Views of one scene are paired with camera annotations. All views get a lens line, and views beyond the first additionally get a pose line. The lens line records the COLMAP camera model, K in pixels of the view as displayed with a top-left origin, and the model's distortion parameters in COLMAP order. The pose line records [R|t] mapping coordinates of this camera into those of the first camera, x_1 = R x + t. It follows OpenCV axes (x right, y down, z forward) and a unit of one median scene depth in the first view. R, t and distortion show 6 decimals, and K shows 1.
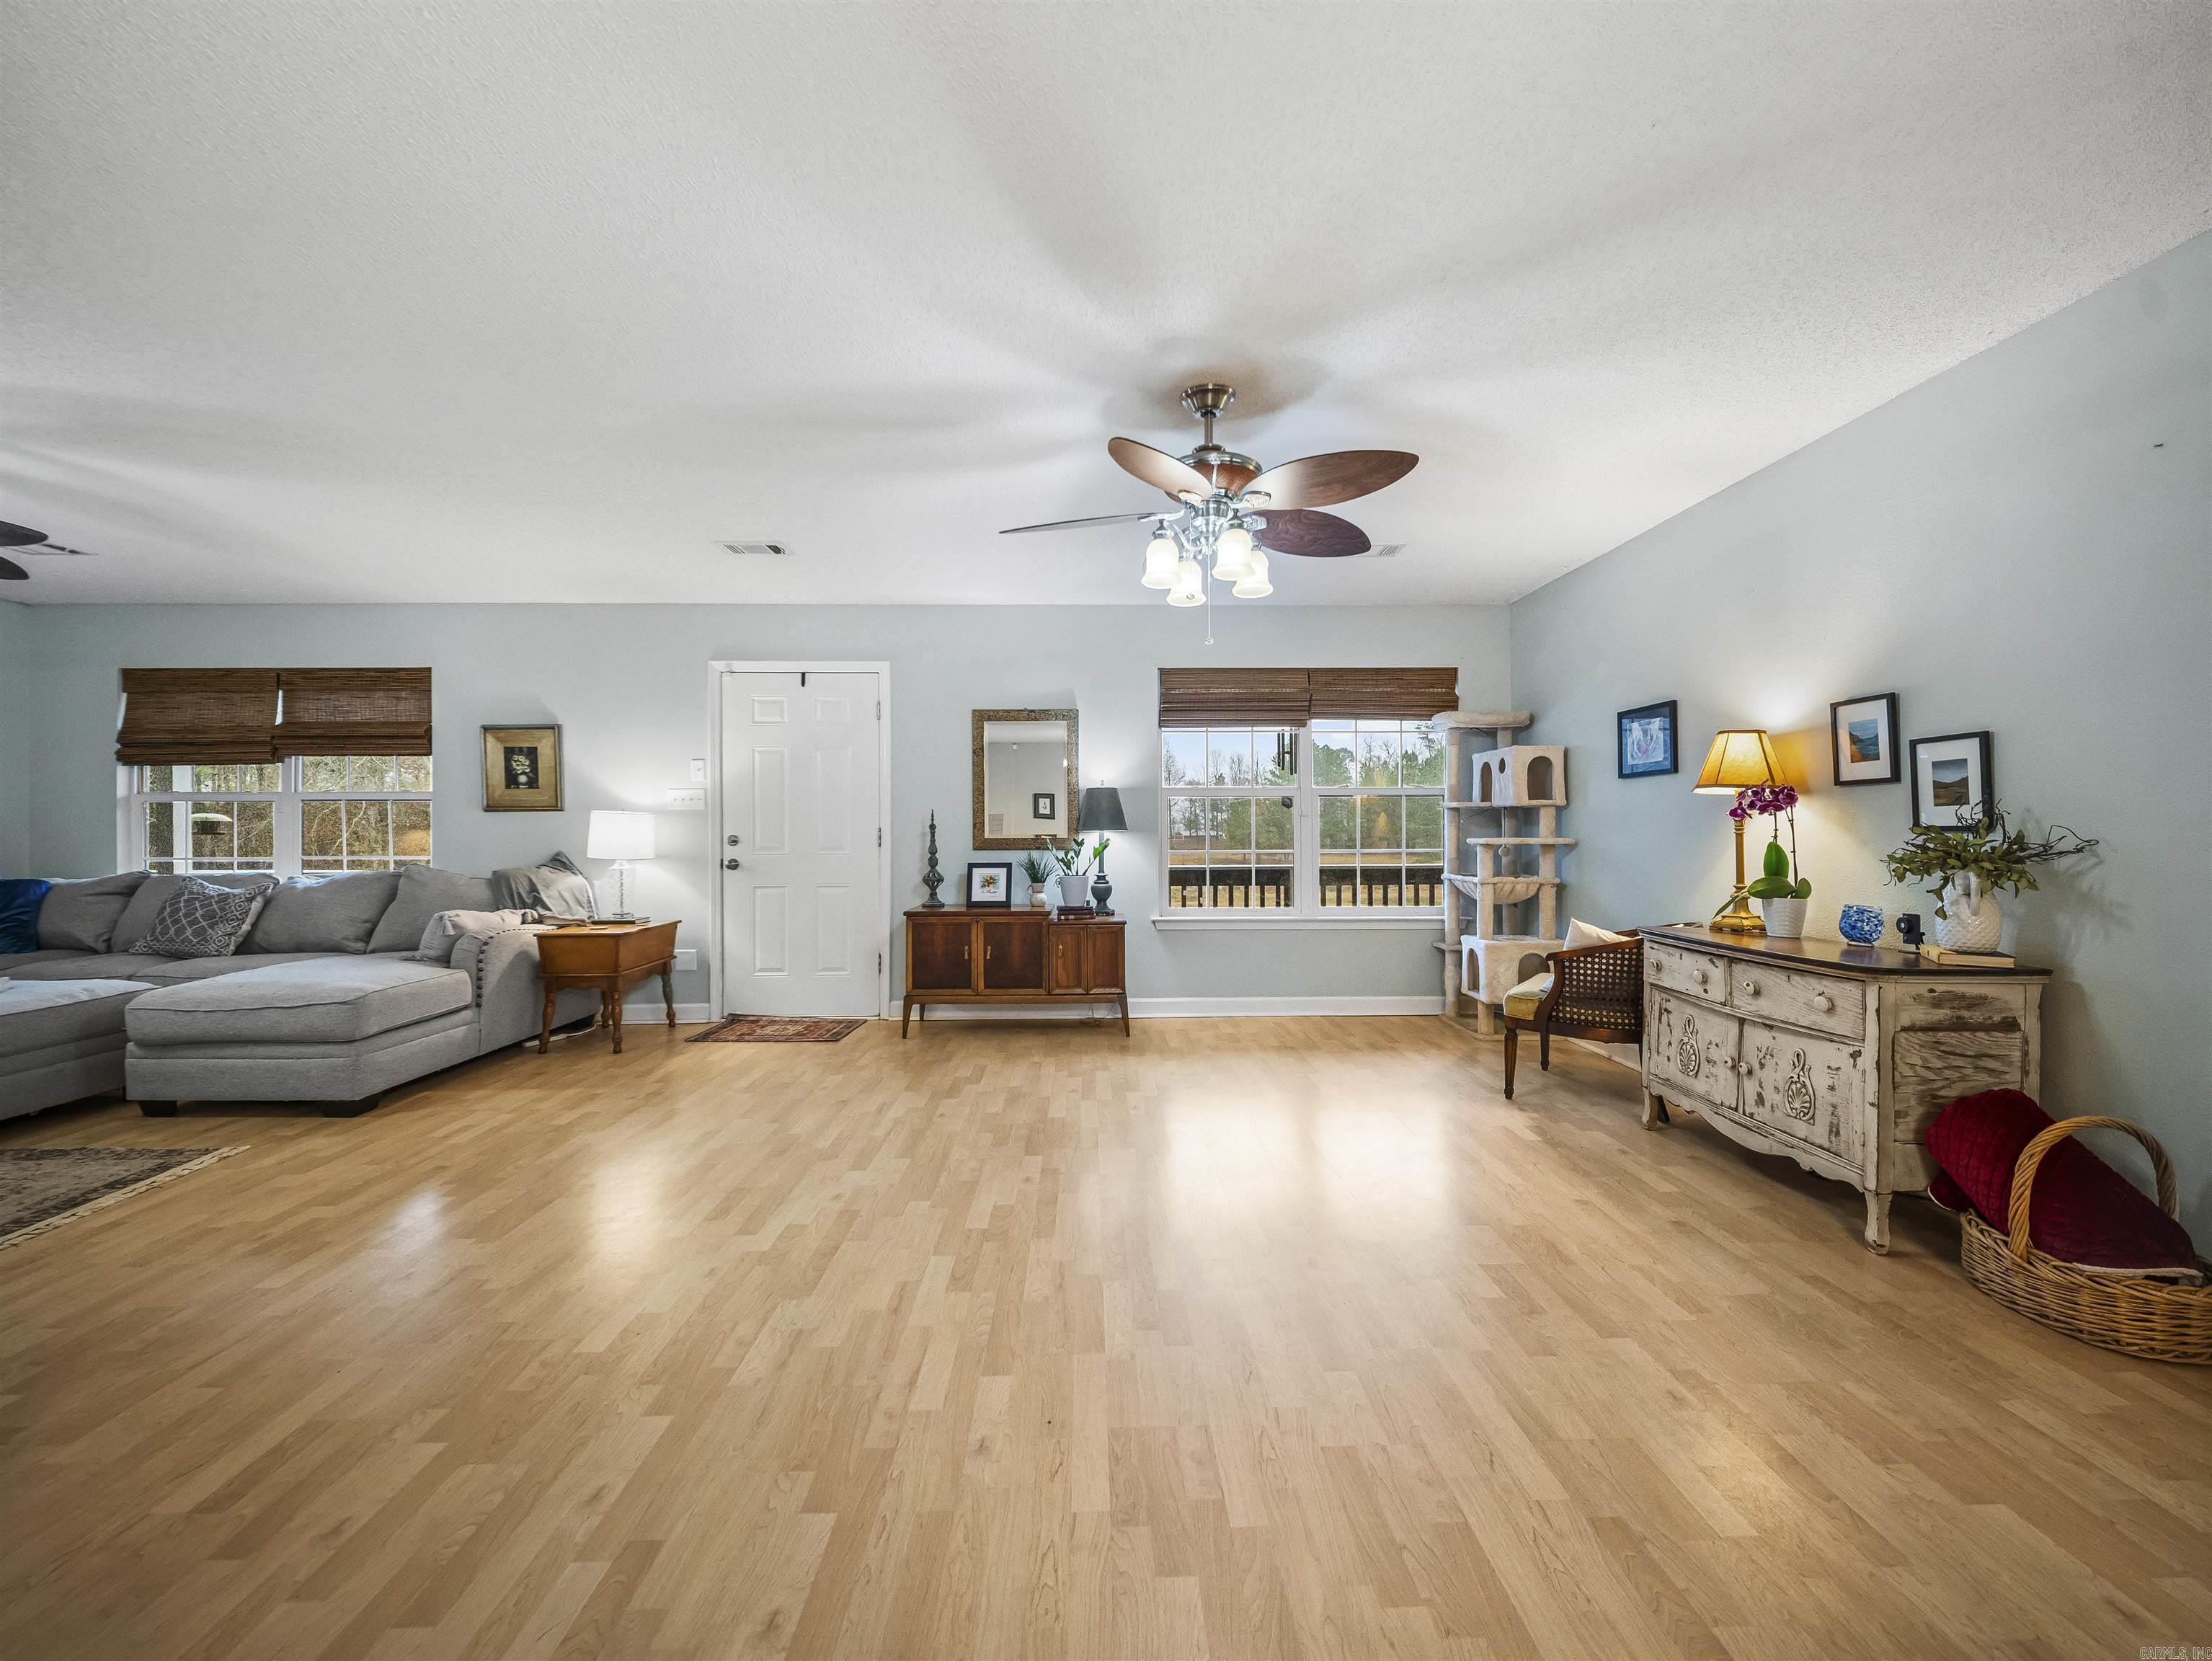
lens RADIAL K [[880.3, 0, 1114.1], [0, 880.3, 828.3], [0, 0, 1]] dist [0.007236, -0.006387]
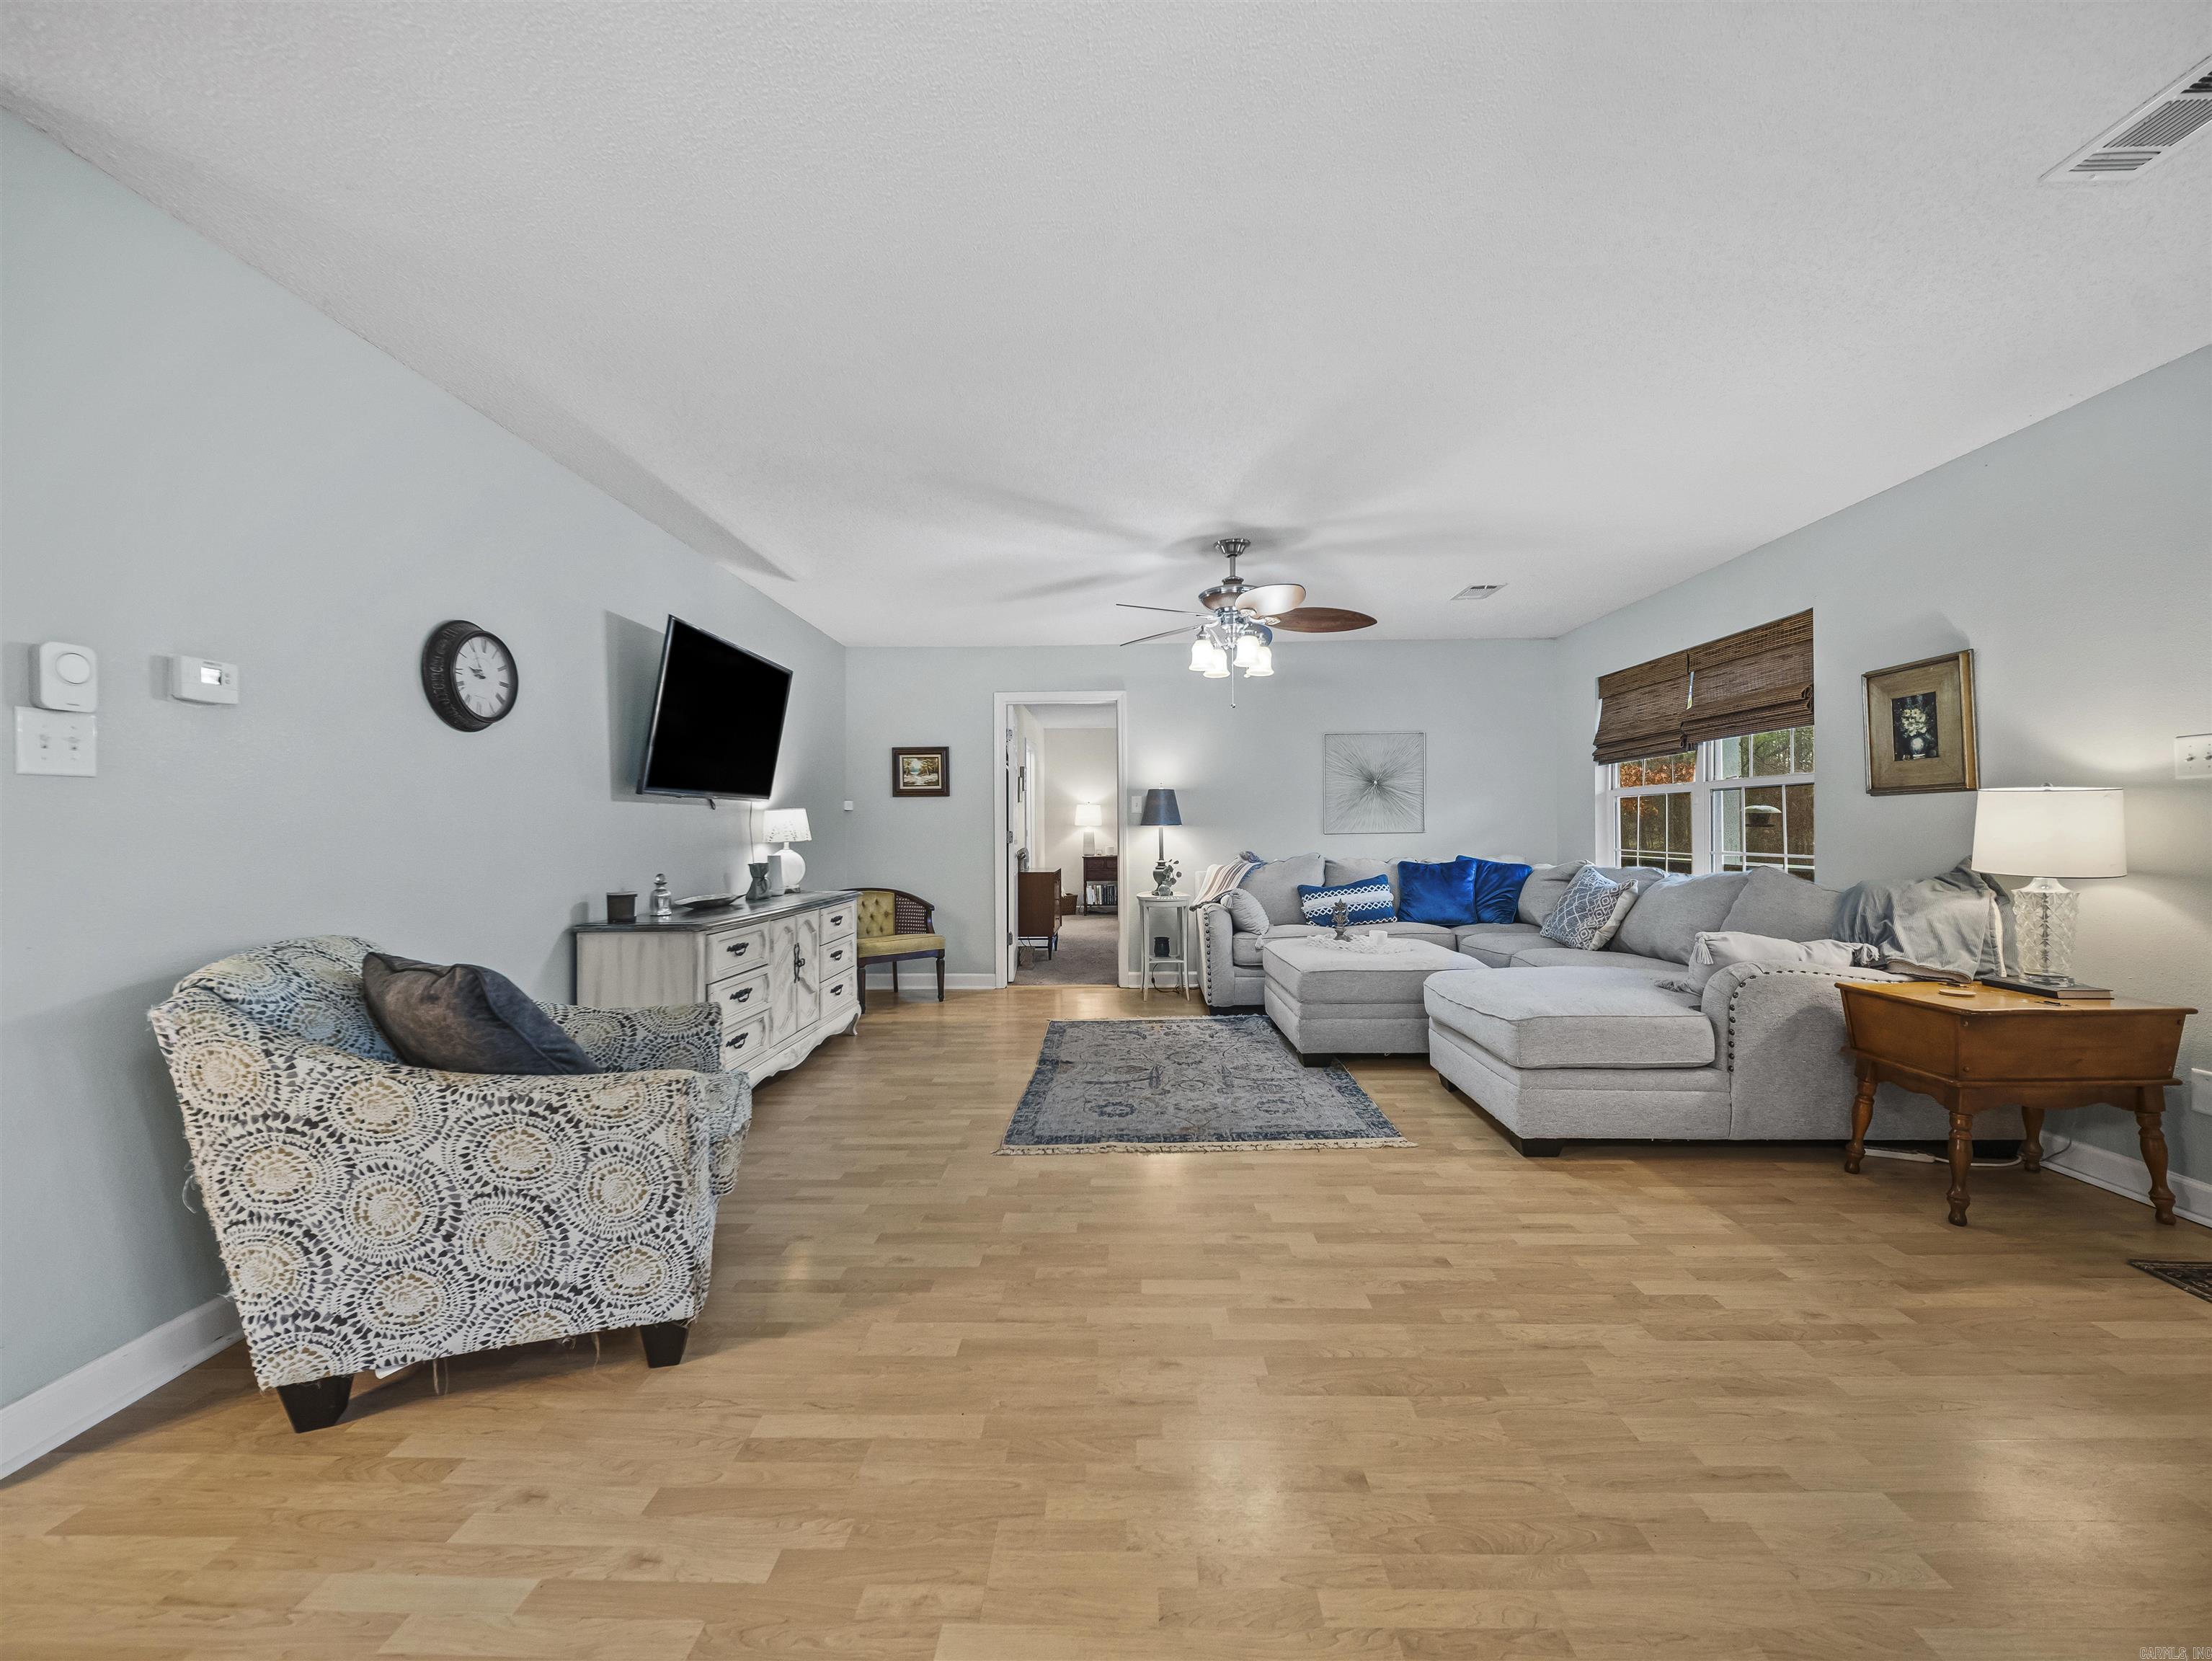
lens RADIAL K [[880.3, 0, 1105.4], [0, 880.3, 827.0], [0, 0, 1]] dist [0.007236, -0.006387]
pose [[-0.049141, 0.002885, -0.998788, 0.021128], [0.006736, 0.999974, 0.002557, -0.000180], [0.998769, -0.006602, -0.049159, 0.707762]]
